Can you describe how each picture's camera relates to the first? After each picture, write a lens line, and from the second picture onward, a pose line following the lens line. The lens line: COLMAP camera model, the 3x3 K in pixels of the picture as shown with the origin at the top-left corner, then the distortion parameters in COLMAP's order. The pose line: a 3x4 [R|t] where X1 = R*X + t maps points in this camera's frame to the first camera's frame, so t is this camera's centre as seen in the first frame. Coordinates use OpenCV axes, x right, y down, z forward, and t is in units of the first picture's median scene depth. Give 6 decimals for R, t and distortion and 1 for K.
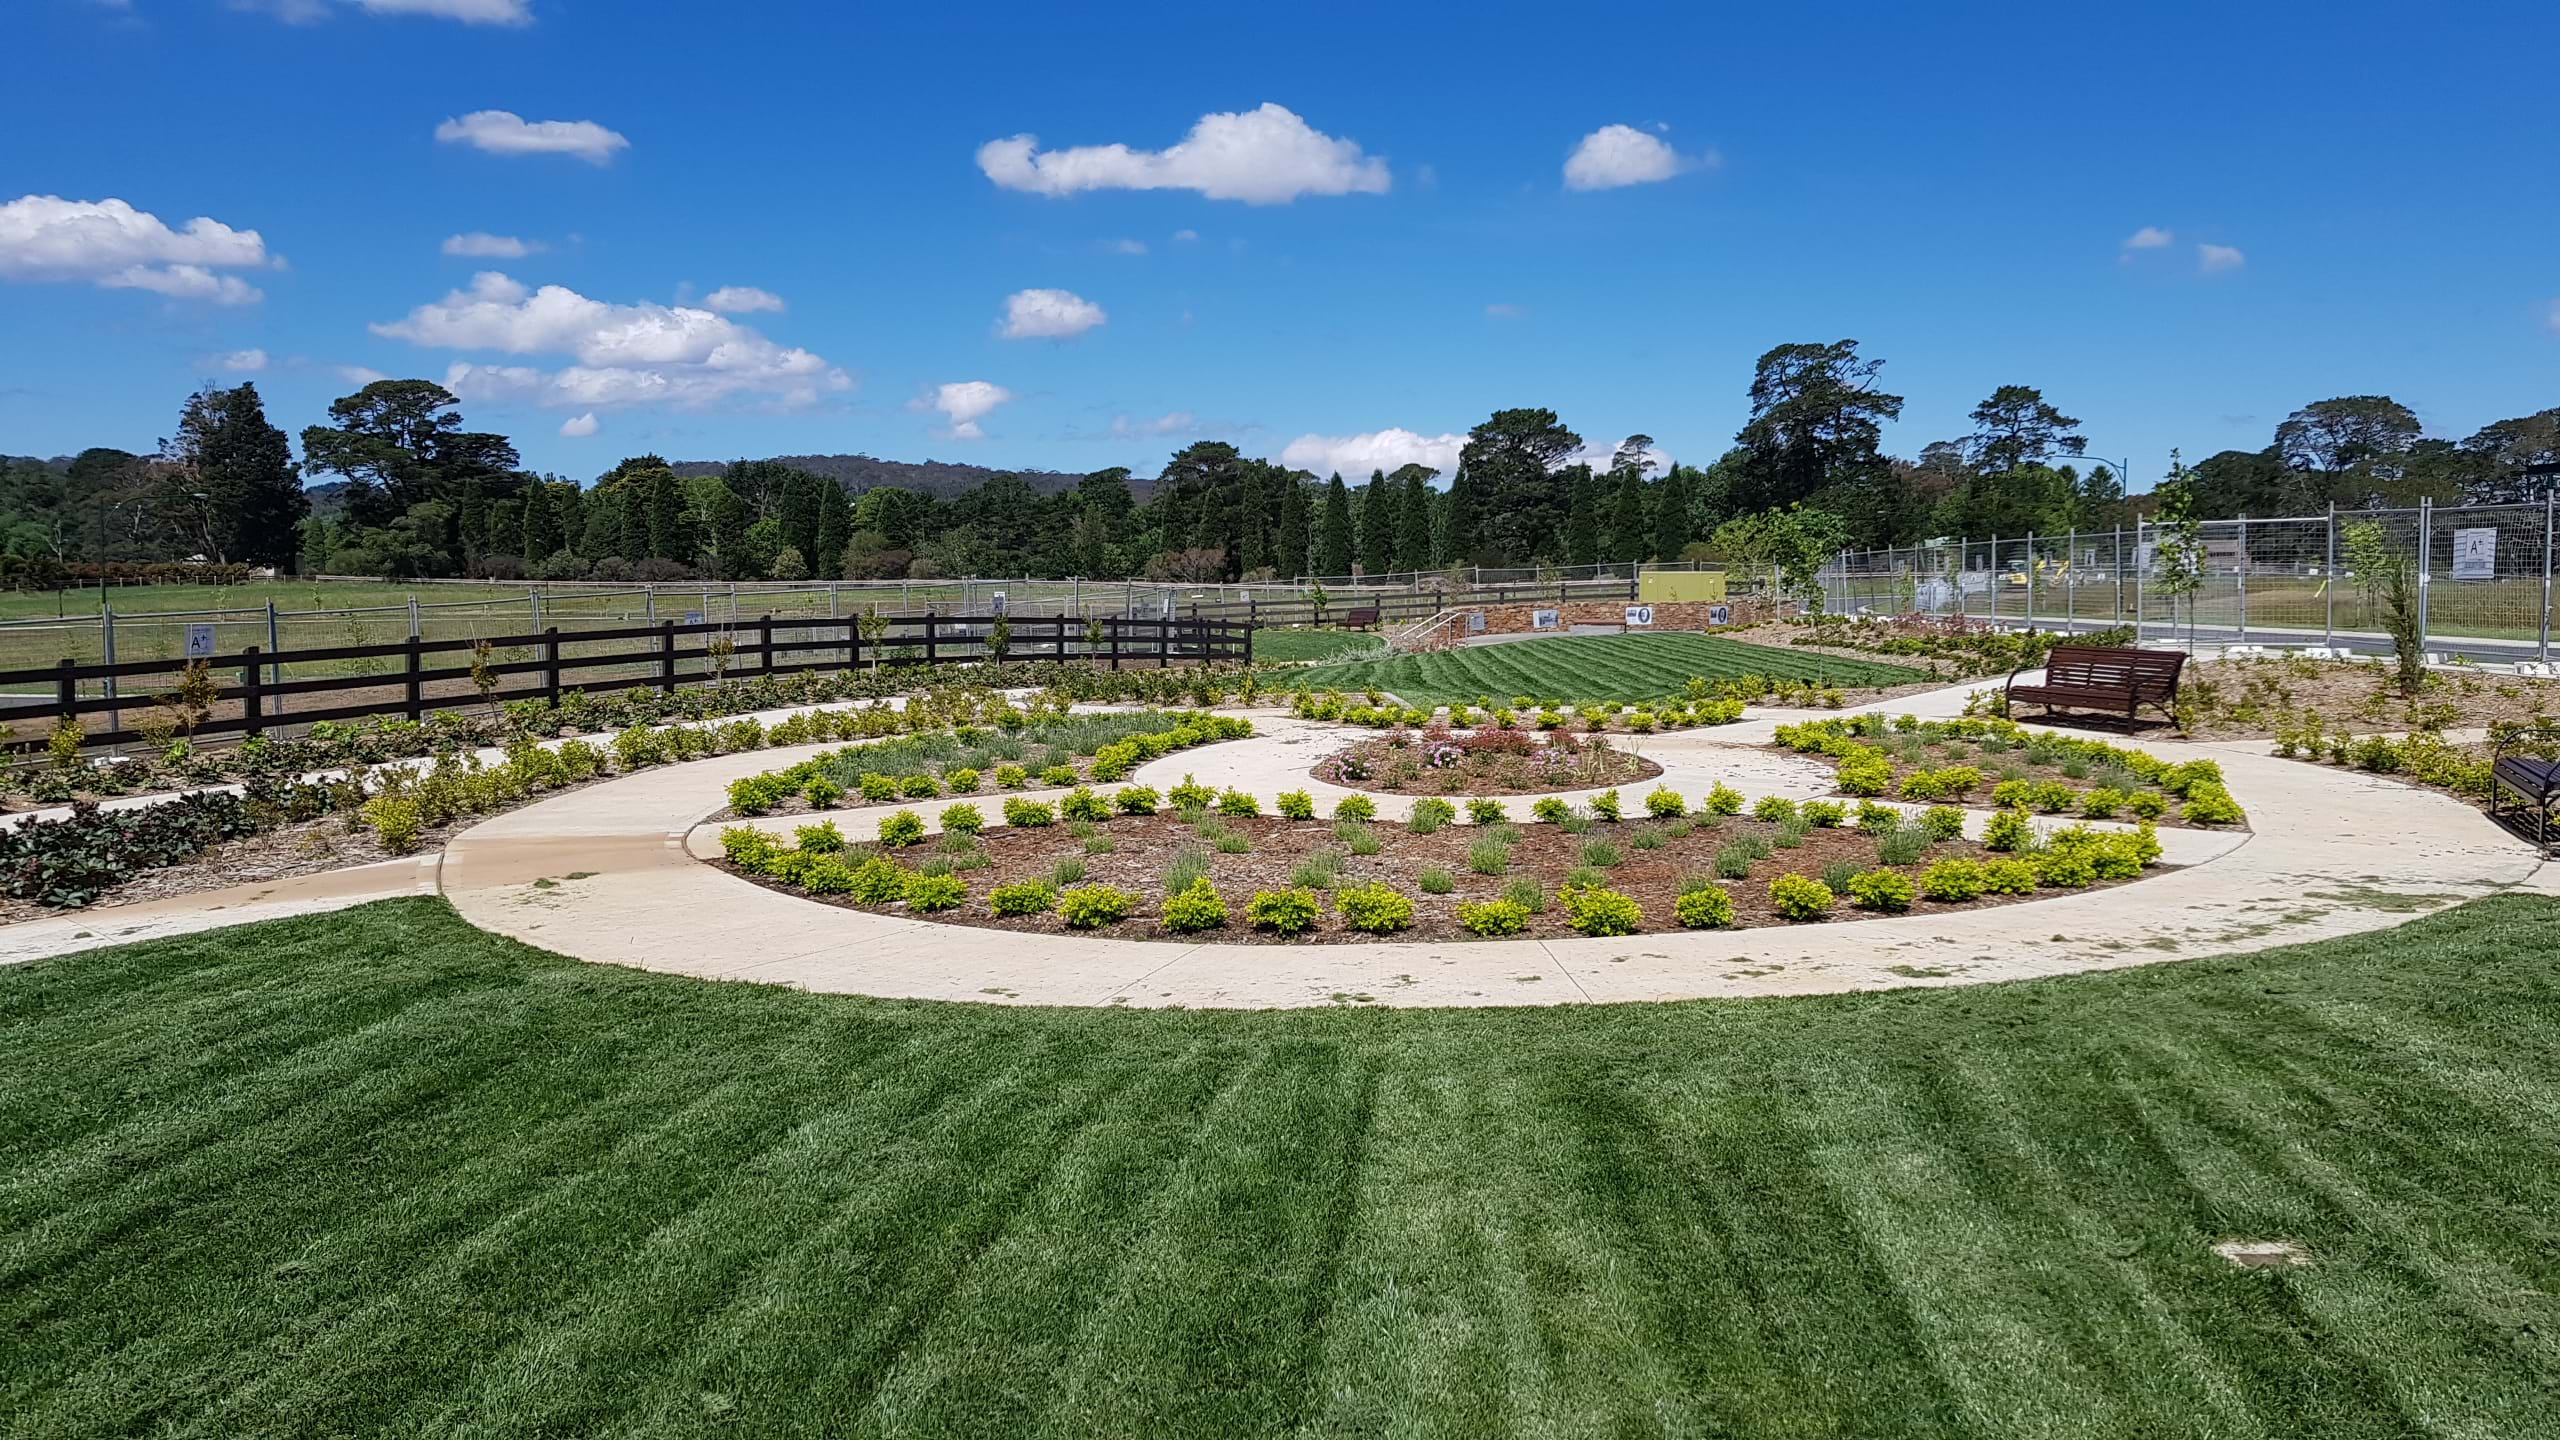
lens RADIAL K [[1961.1, 0, 1280.6], [0, 1961.1, 740.0], [0, 0, 1]] dist [0.042828, -0.069751]
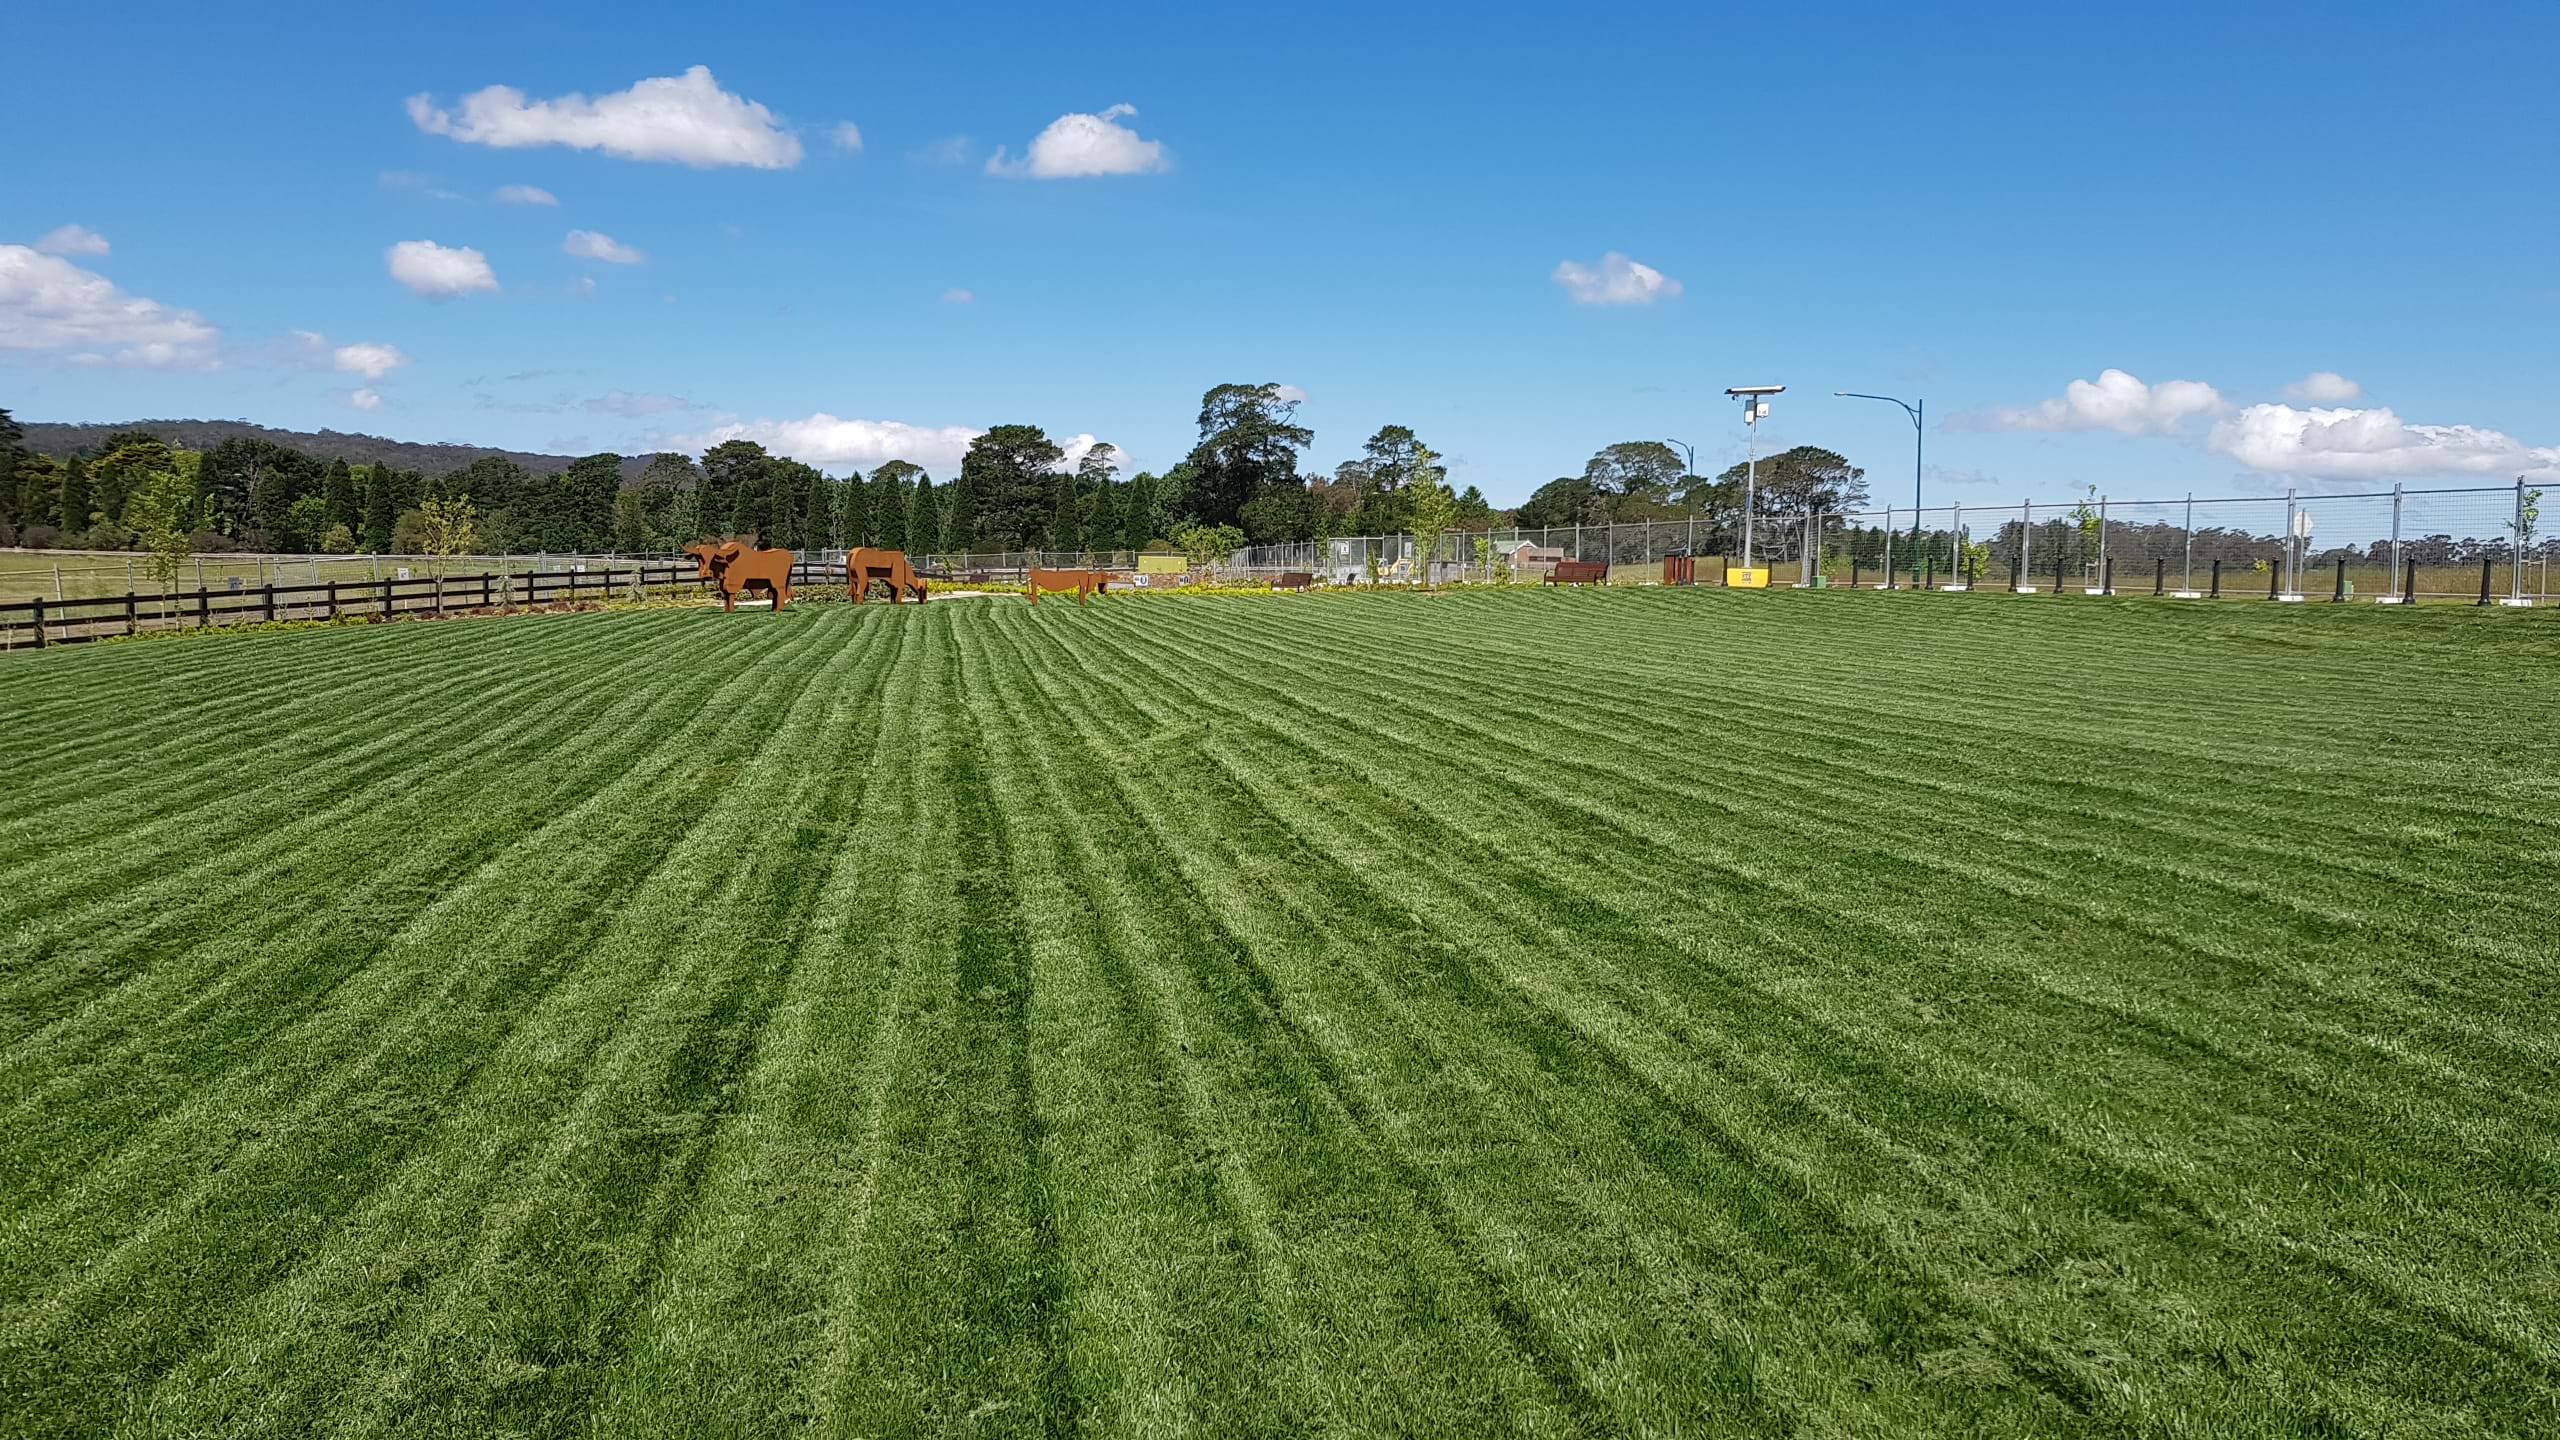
lens RADIAL K [[1961.1, 0, 1304.6], [0, 1961.1, 723.7], [0, 0, 1]] dist [0.042828, -0.069751]
pose [[0.958640, -0.002872, 0.284608, -0.051092], [0.004190, 0.999983, -0.004020, 0.020919], [-0.284592, 0.005046, 0.958635, -0.210383]]
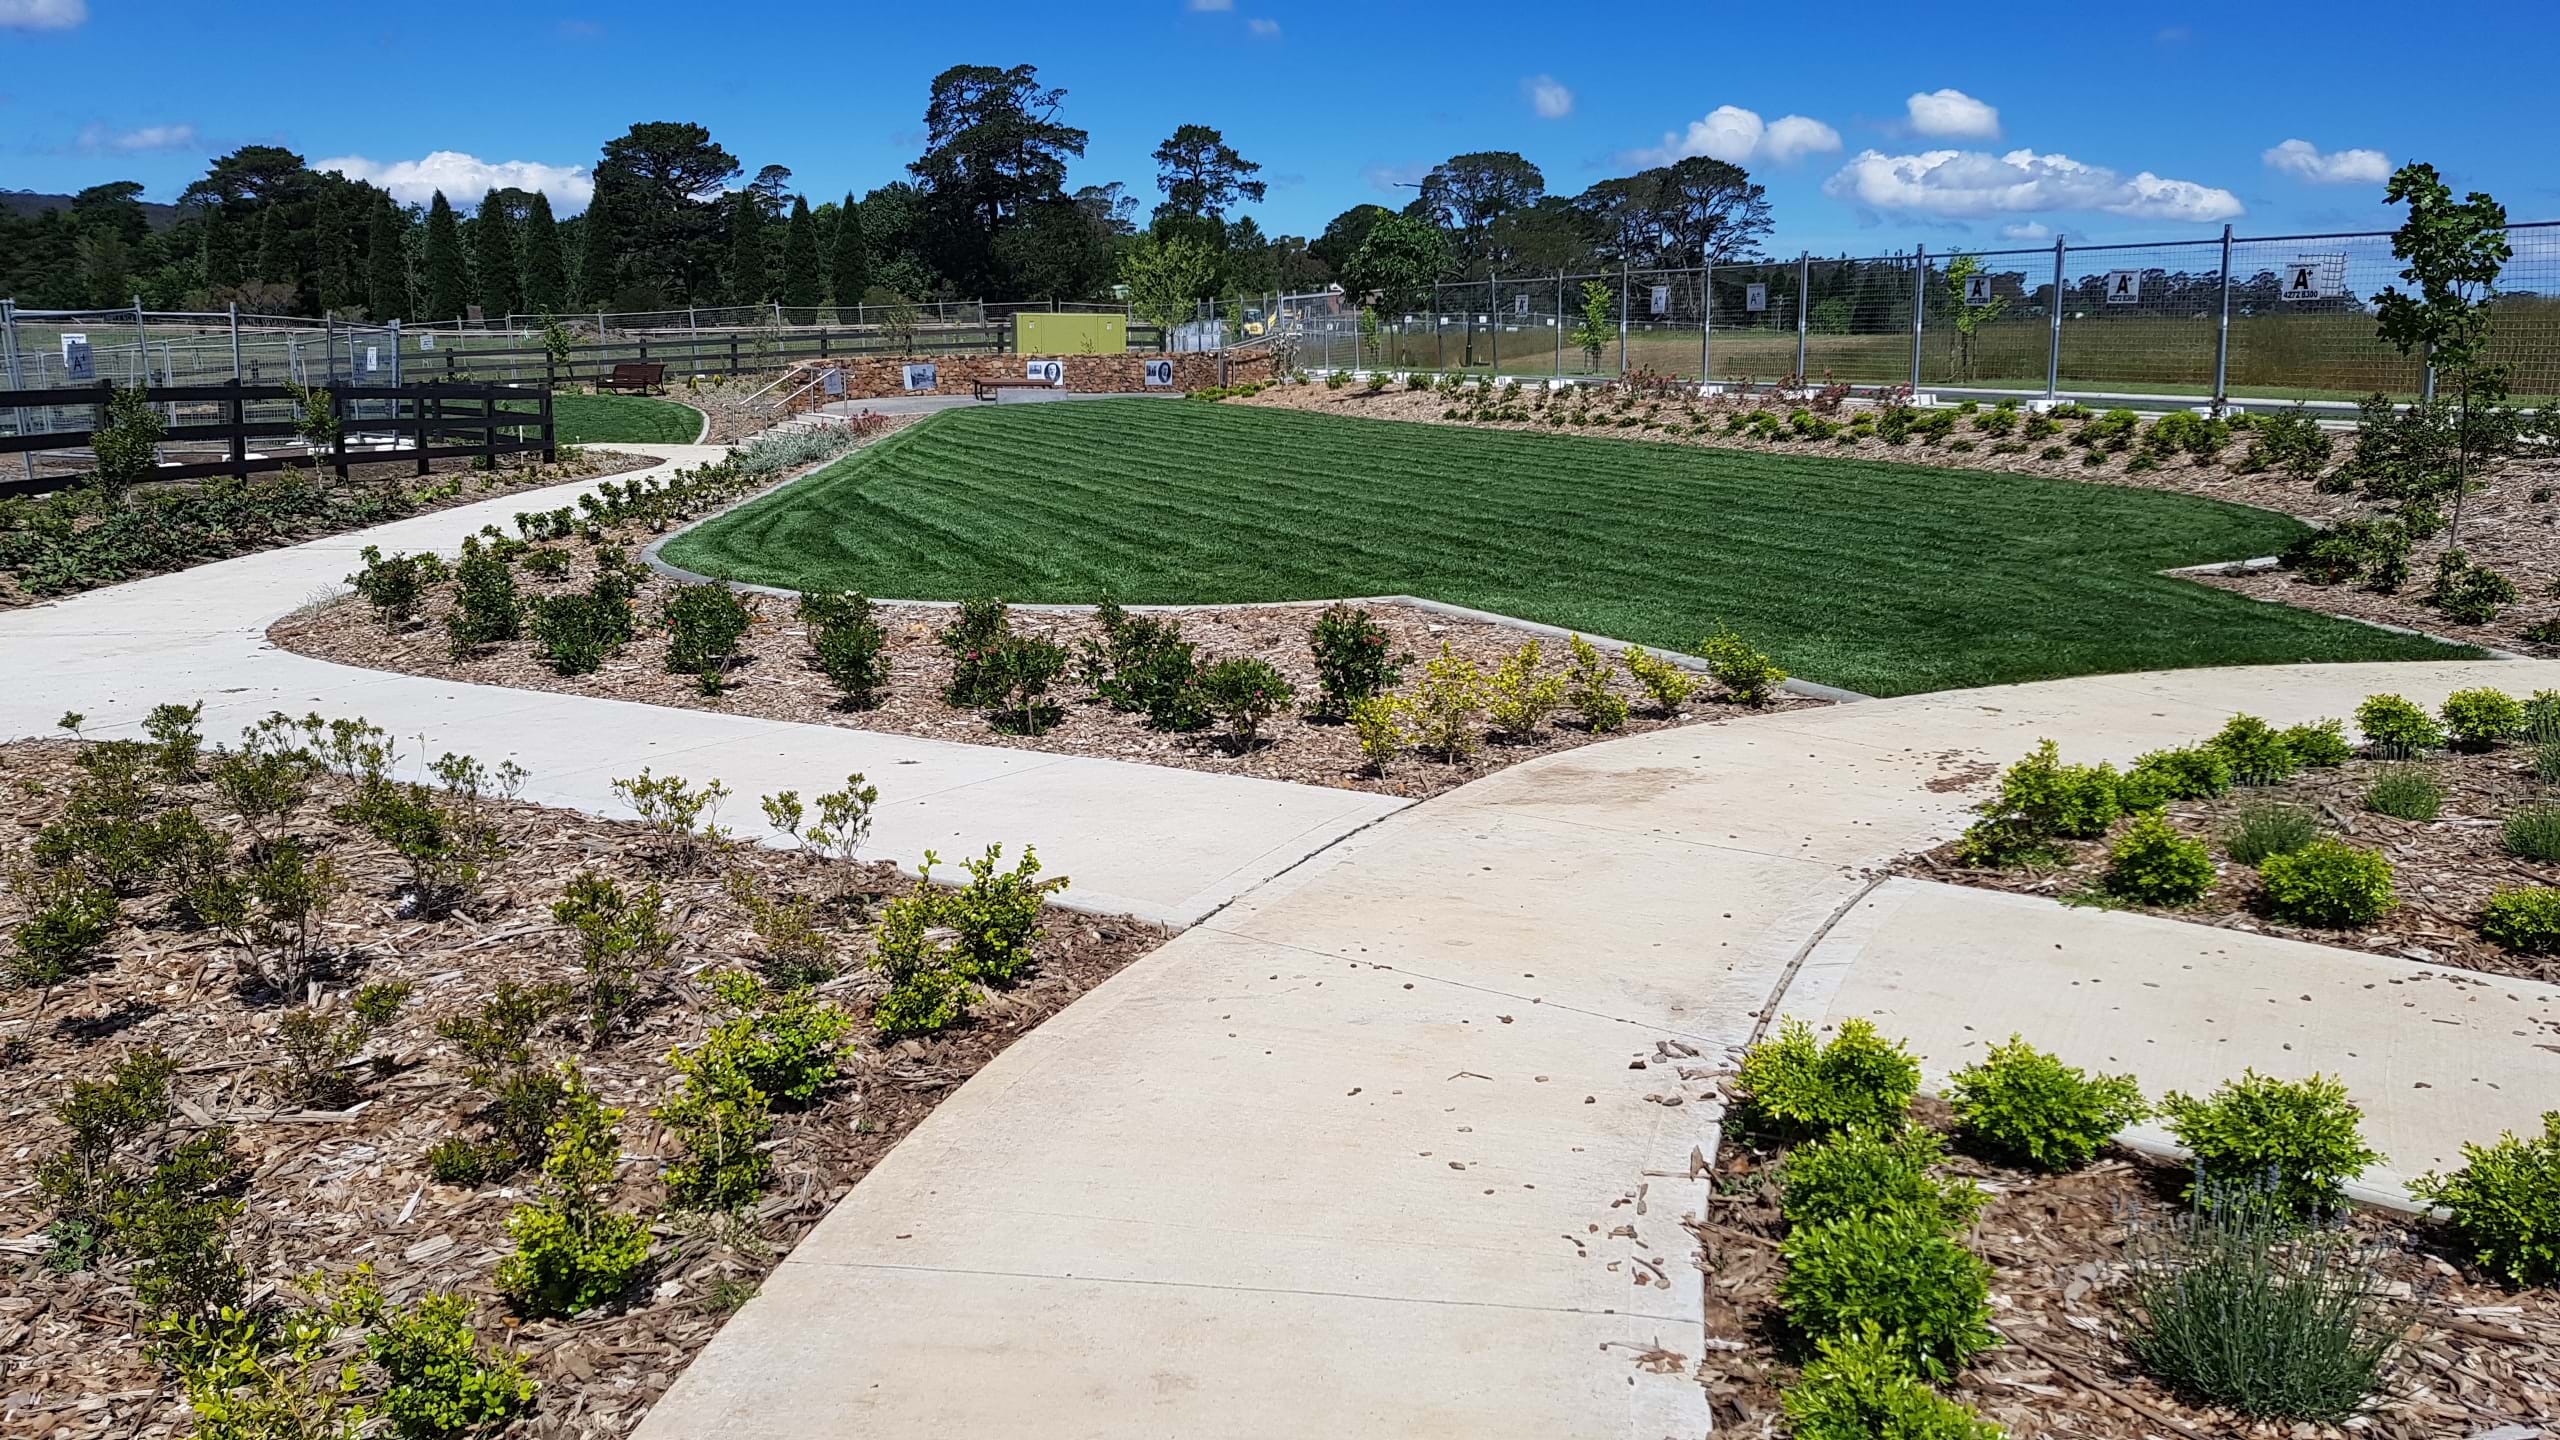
lens RADIAL K [[1961.1, 0, 1280.3], [0, 1961.1, 726.4], [0, 0, 1]] dist [0.042828, -0.069751]
pose [[0.905789, -0.078947, 0.416310, -0.014818], [0.029132, 0.991768, 0.124691, -0.005597], [-0.422727, -0.100816, 0.900632, 0.076249]]
